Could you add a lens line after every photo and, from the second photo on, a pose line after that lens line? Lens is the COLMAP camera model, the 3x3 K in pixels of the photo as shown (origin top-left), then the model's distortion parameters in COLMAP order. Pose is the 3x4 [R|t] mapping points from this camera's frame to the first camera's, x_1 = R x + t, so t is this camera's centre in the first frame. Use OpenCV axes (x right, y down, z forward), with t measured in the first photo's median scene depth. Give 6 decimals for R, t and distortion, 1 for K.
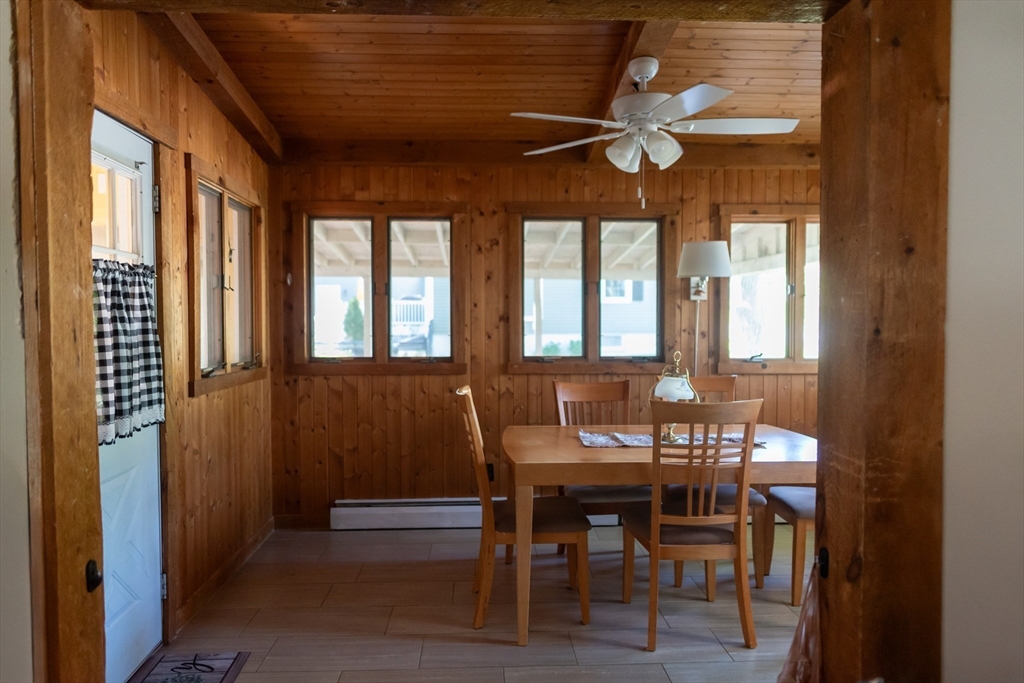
lens RADIAL K [[710.0, 0, 510.3], [0, 710.0, 342.8], [0, 0, 1]] dist [0.004932, -0.006377]
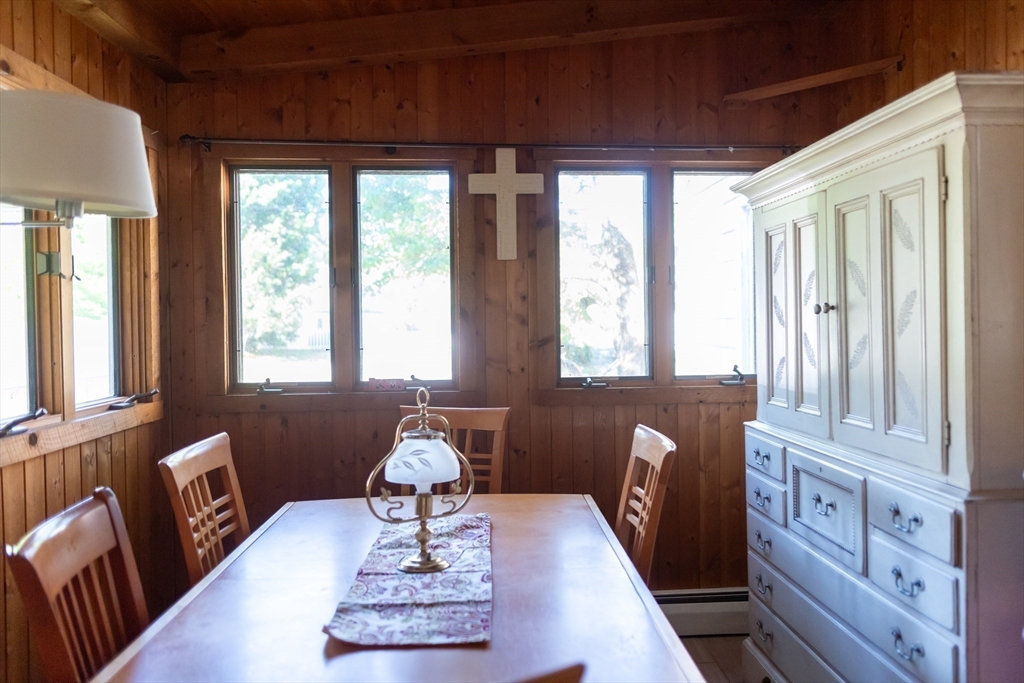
lens RADIAL K [[710.0, 0, 539.5], [0, 710.0, 336.9], [0, 0, 1]] dist [0.004932, -0.006377]
pose [[-0.023143, -0.022741, 0.999473, -0.072198], [0.041800, 0.998845, 0.023695, -0.026034], [-0.998858, 0.042327, -0.022166, 0.714087]]
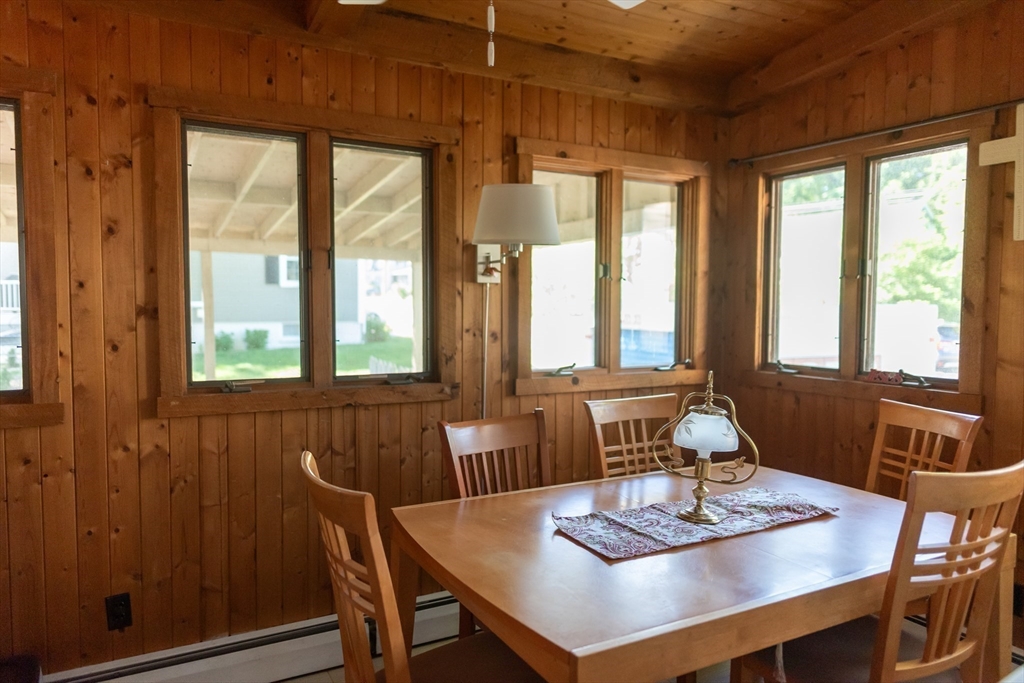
lens RADIAL K [[710.0, 0, 519.8], [0, 710.0, 343.5], [0, 0, 1]] dist [0.004932, -0.006377]
pose [[0.897344, -0.018735, 0.440933, 0.006259], [0.008608, 0.999651, 0.024957, -0.021286], [-0.441247, -0.018599, 0.897193, 0.410965]]
